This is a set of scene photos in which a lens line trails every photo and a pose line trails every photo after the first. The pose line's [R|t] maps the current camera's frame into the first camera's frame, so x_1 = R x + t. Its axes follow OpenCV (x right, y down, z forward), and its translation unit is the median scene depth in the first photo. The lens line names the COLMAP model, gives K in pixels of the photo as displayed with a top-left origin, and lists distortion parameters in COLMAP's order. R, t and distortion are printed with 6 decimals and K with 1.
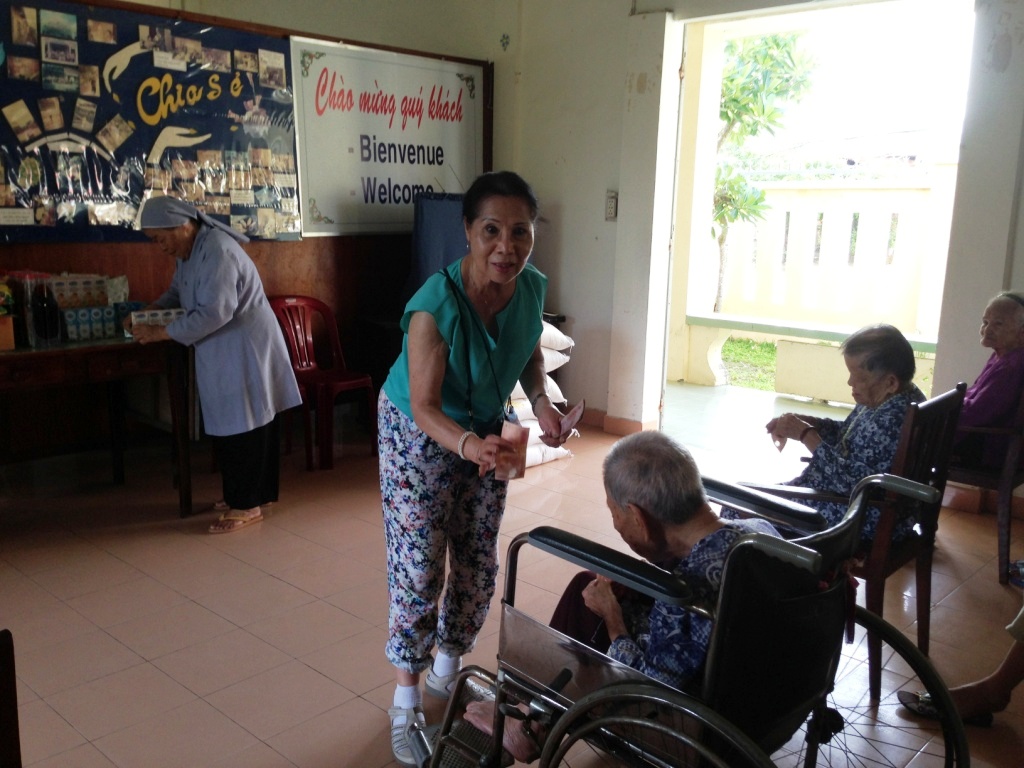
lens RADIAL K [[937.4, 0, 517.9], [0, 937.4, 385.1], [0, 0, 1]] dist [0.140752, -0.262298]
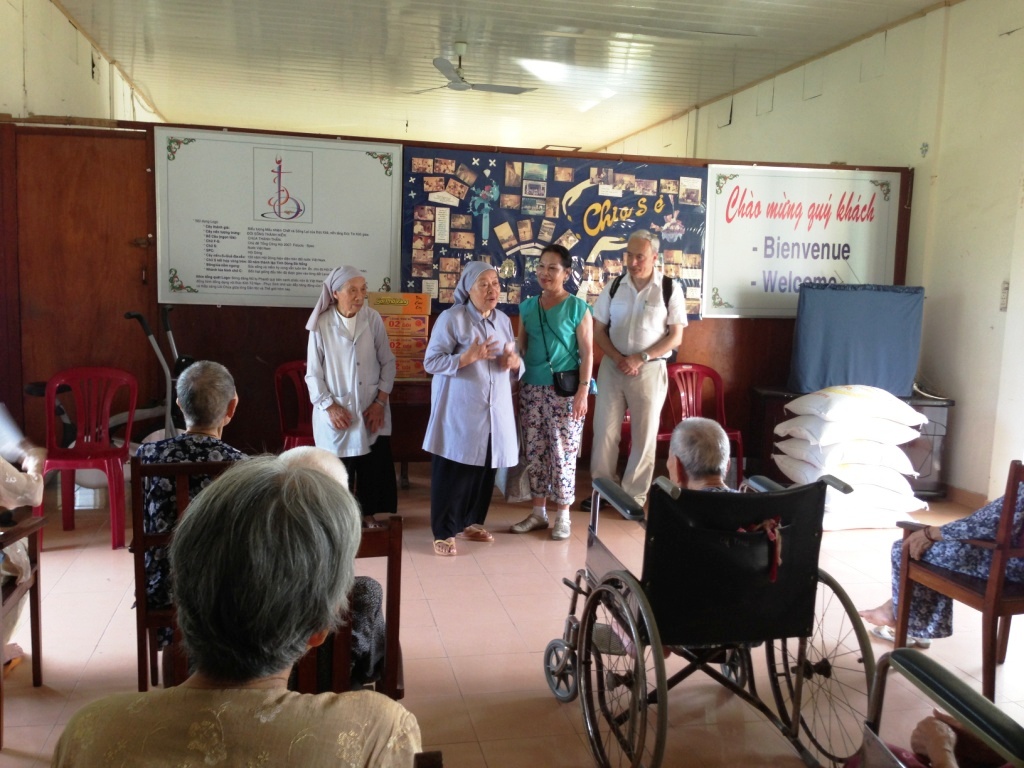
lens RADIAL K [[944.1, 0, 518.8], [0, 944.1, 379.6], [0, 0, 1]] dist [0.069878, -0.010786]
pose [[0.819530, 0.064965, -0.569342, 0.309412], [-0.123741, 0.990175, -0.065134, 0.038979], [0.559516, 0.123830, 0.819517, -0.165915]]
